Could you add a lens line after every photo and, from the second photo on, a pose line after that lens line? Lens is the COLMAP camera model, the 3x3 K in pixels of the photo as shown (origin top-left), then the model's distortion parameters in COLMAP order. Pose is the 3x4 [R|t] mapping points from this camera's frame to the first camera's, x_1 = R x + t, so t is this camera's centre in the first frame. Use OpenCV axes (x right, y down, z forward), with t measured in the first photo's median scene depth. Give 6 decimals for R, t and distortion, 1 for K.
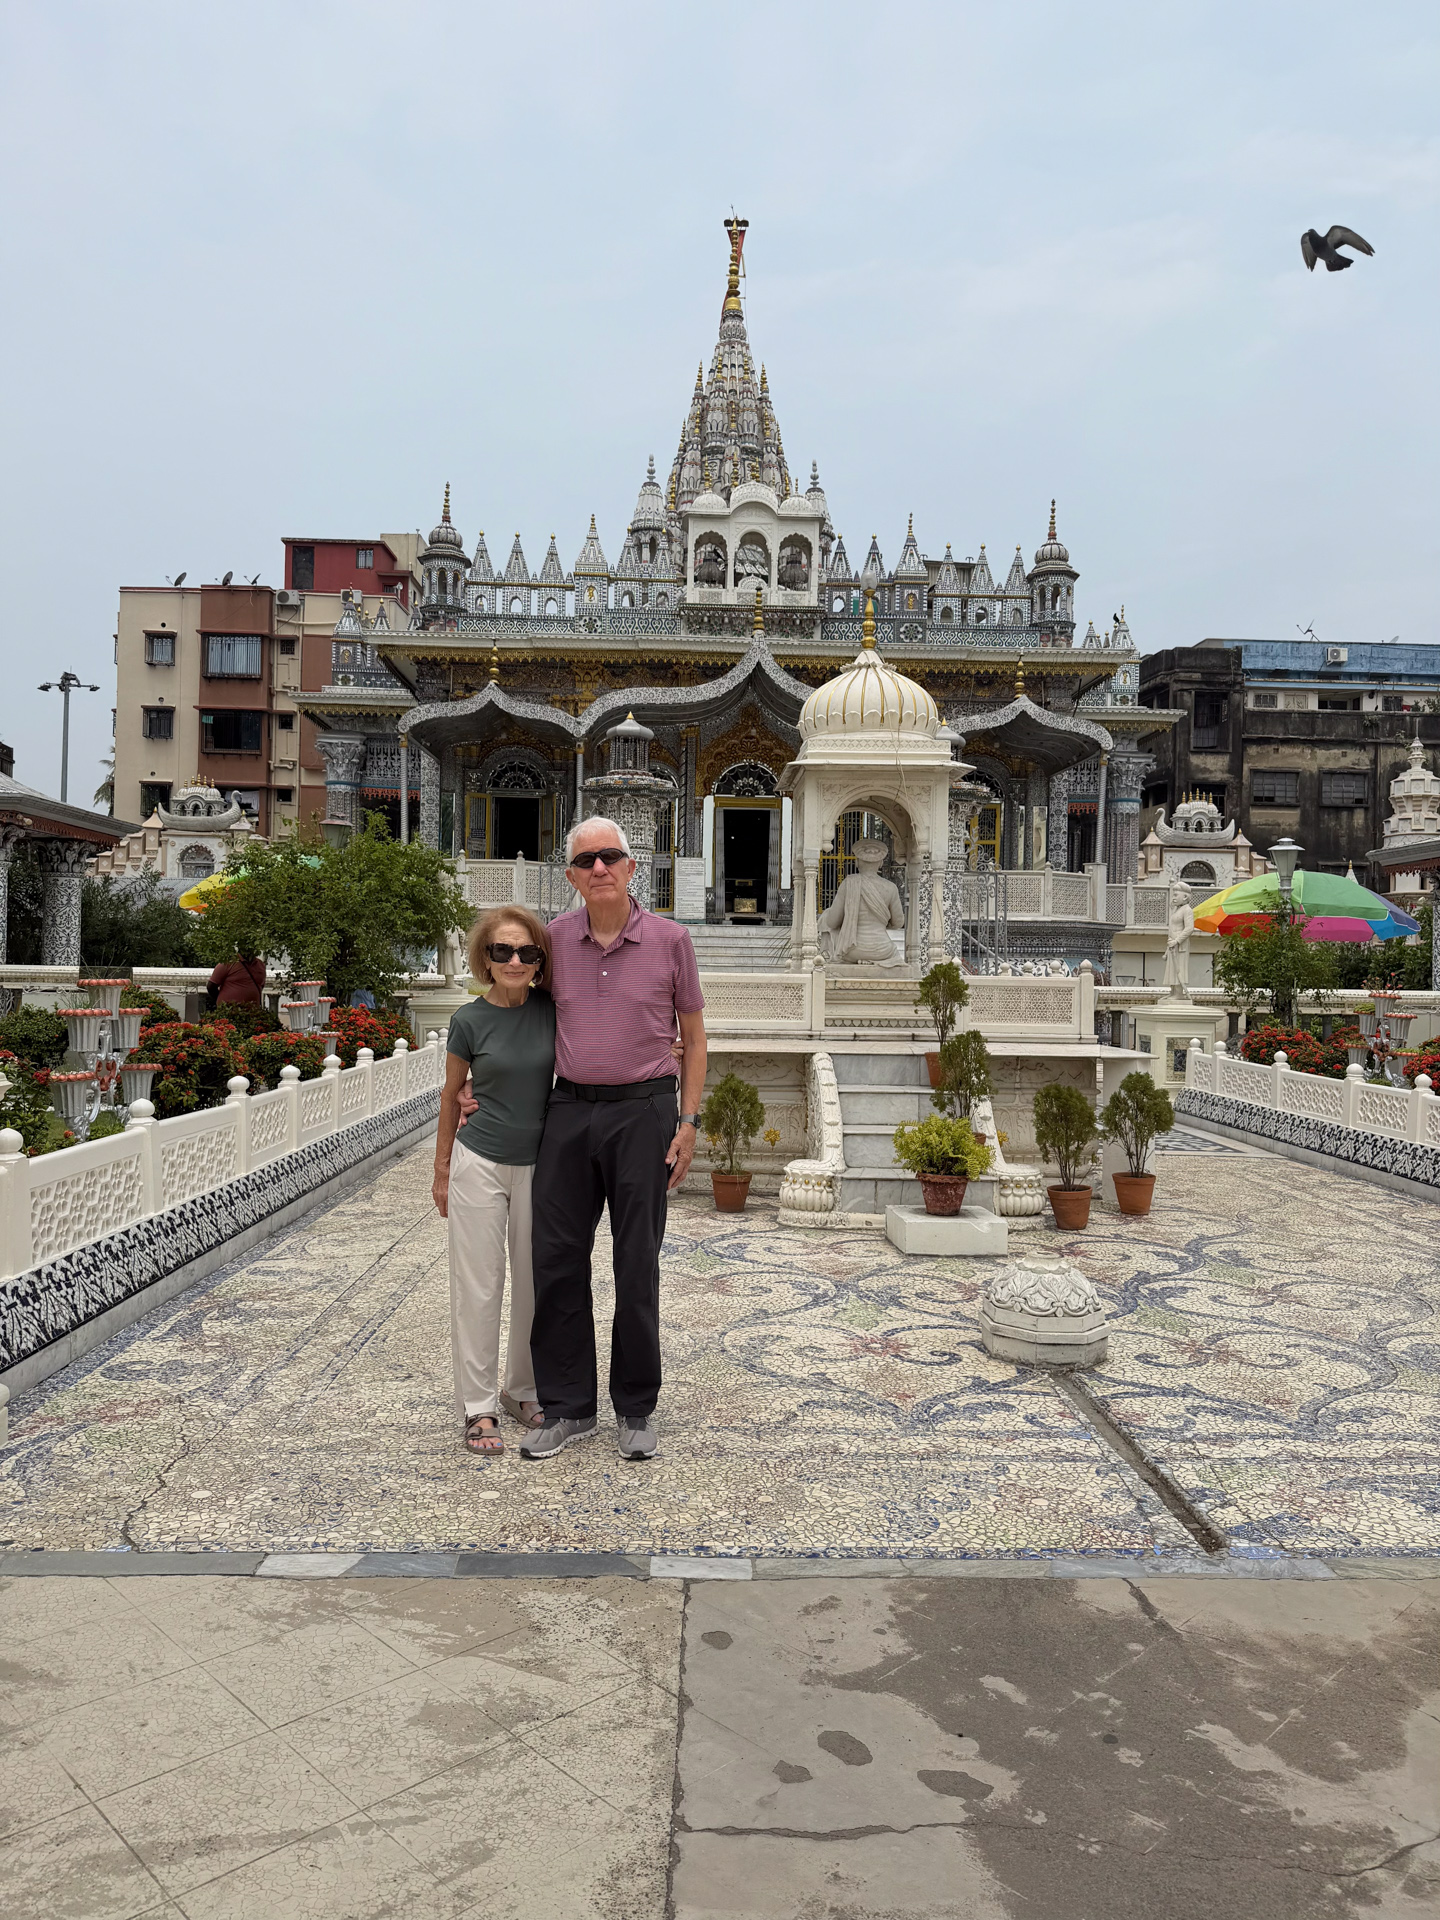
lens RADIAL K [[1344.9, 0, 720.0], [0, 1344.9, 960.0], [0, 0, 1]] dist [0.032183, 0.000837]
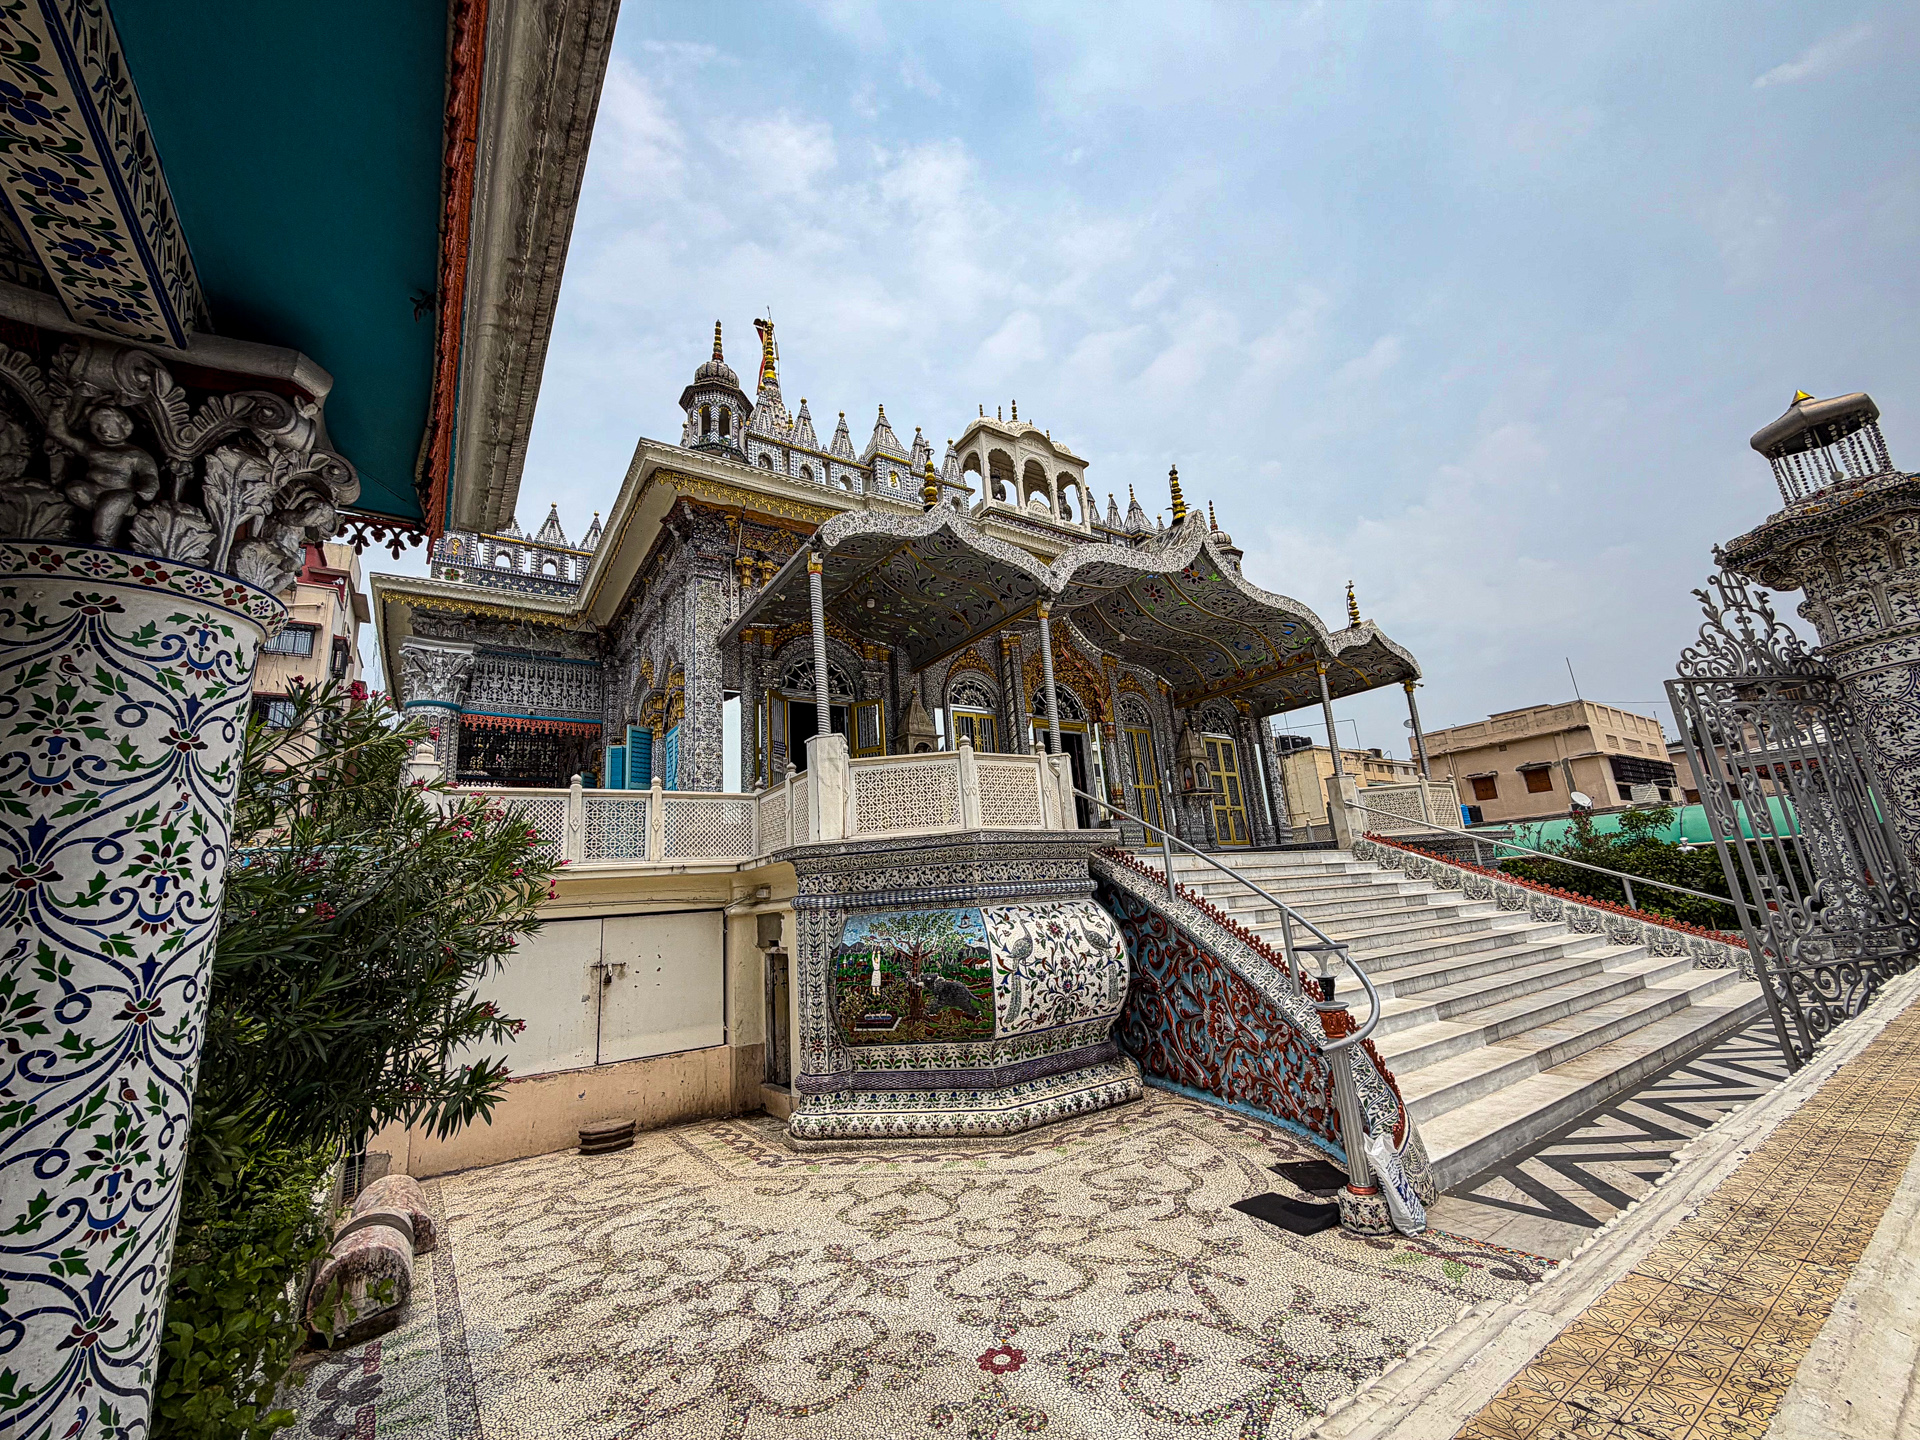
lens RADIAL K [[776.8, 0, 958.8], [0, 776.8, 713.3], [0, 0, 1]] dist [-0.000038, -0.000015]
pose [[0.847926, 0.054349, 0.527321, -0.311986], [0.076323, 0.971851, -0.222891, -0.013858], [-0.524591, 0.229242, 0.819910, 0.606360]]
